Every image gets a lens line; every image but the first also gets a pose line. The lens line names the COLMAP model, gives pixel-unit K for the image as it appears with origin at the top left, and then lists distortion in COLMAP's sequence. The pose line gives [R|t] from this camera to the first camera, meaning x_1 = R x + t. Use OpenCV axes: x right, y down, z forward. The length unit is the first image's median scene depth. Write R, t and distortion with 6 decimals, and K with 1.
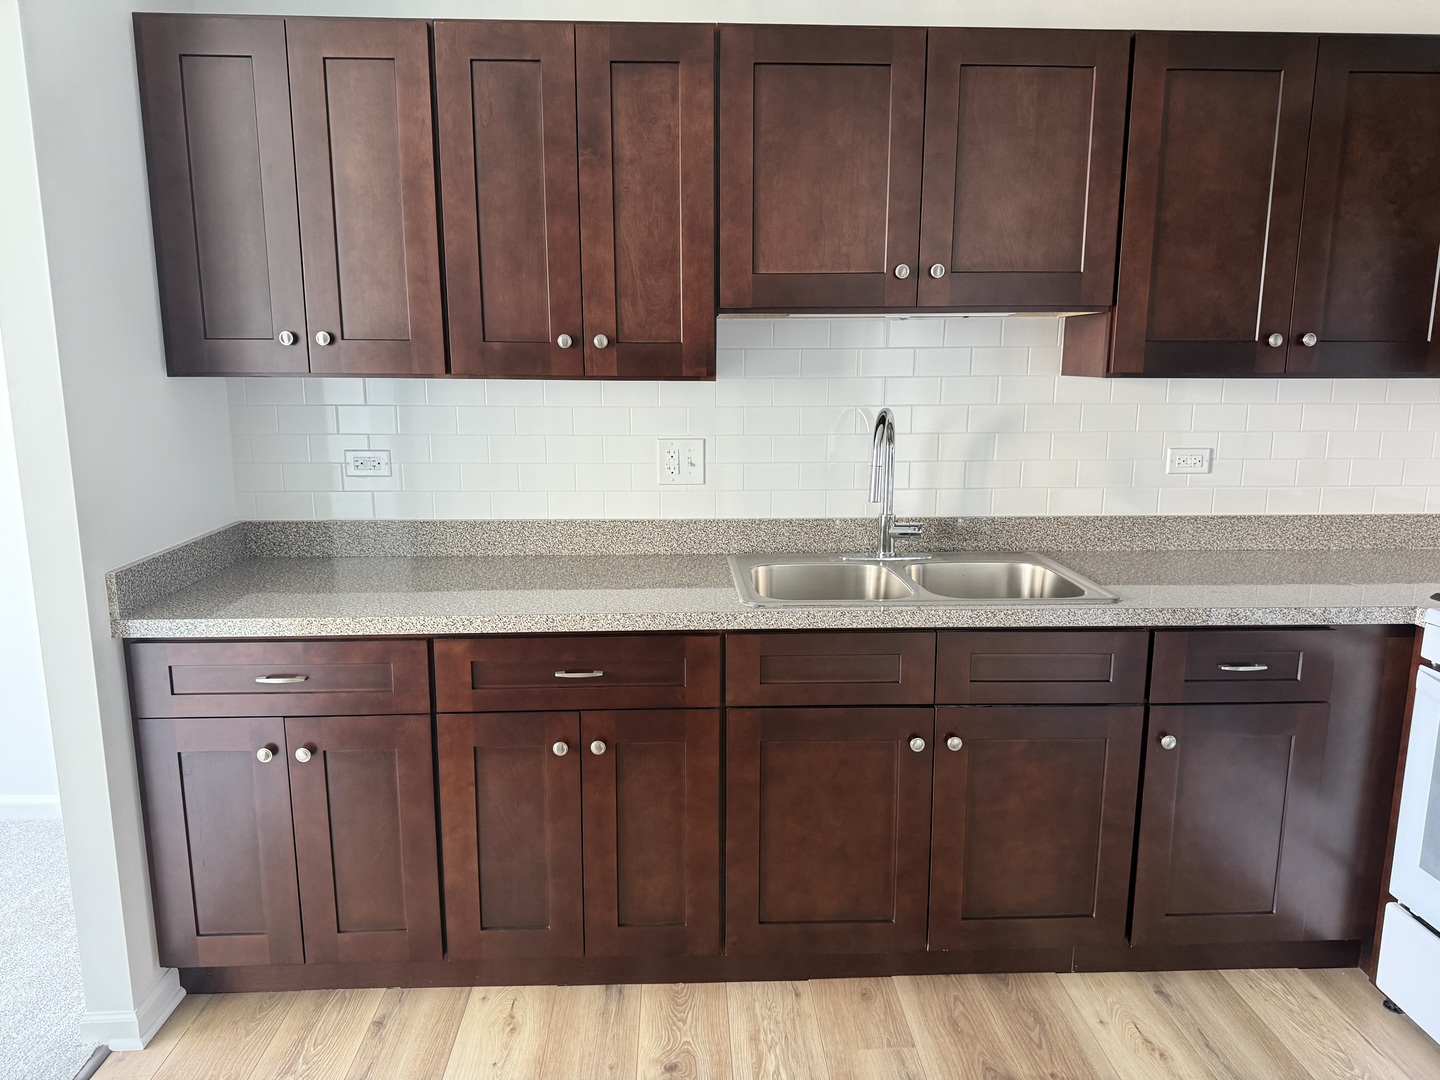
lens RADIAL K [[1004.1, 0, 720.0], [0, 1004.1, 540.0], [0, 0, 1]] dist [0.015437, -0.032710]
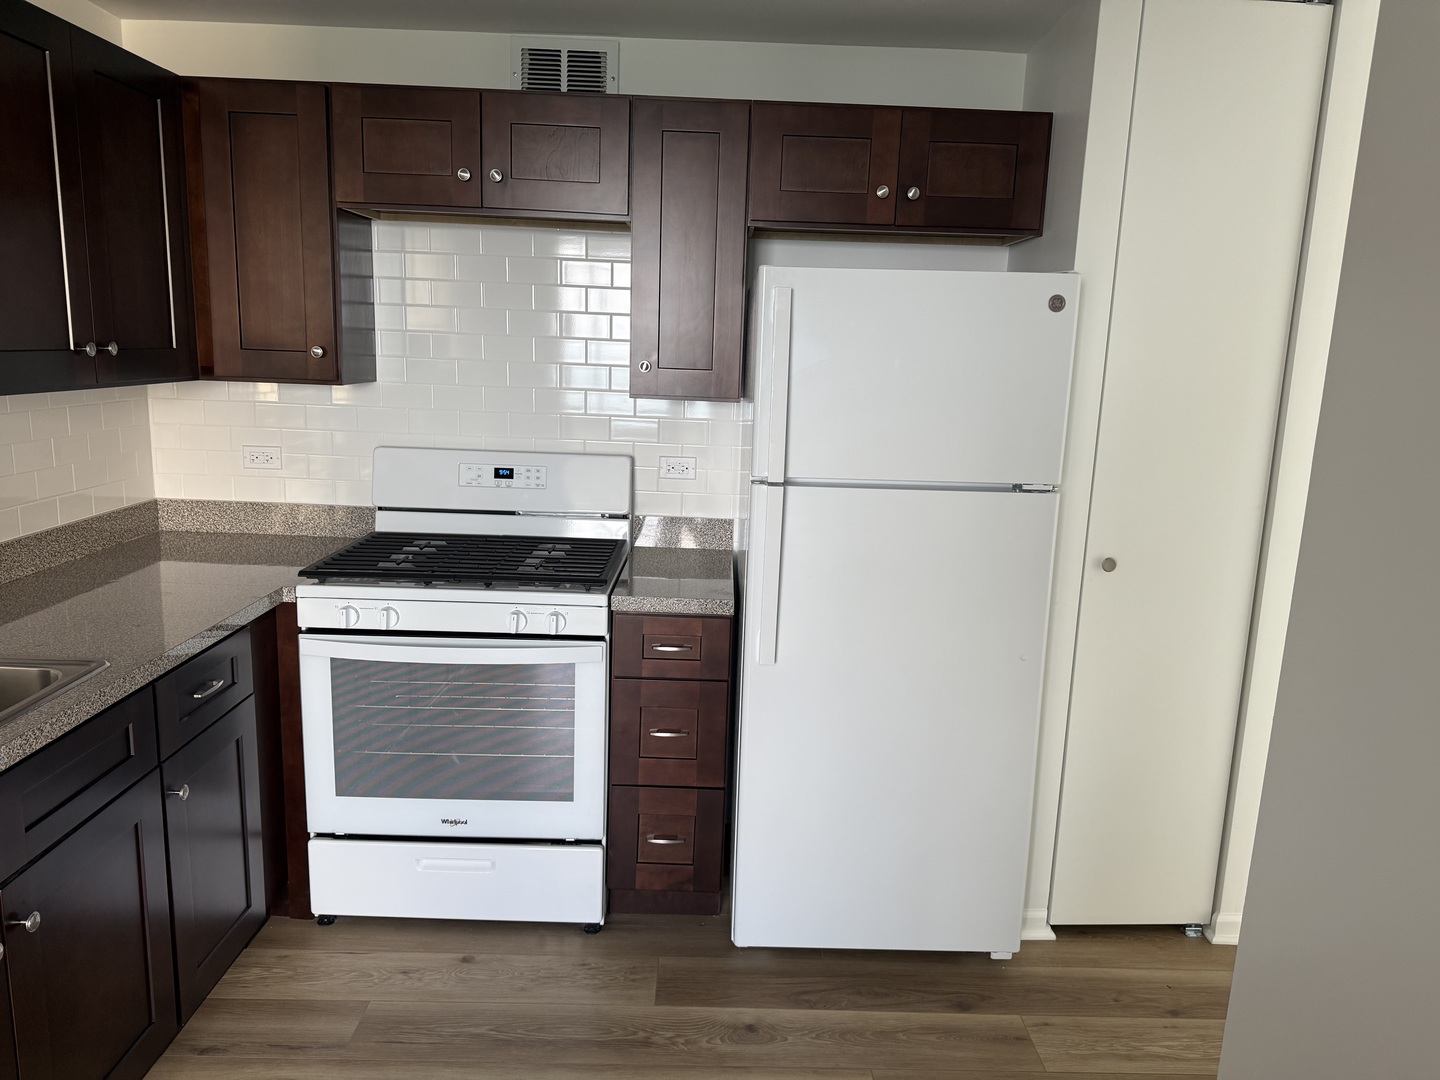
lens RADIAL K [[1004.1, 0, 720.0], [0, 1004.1, 540.0], [0, 0, 1]] dist [0.015437, -0.032710]
pose [[0.037862, -0.196180, 0.979837, -0.374707], [0.152112, 0.970245, 0.188381, -0.117901], [-0.987638, 0.141912, 0.066576, 0.401574]]
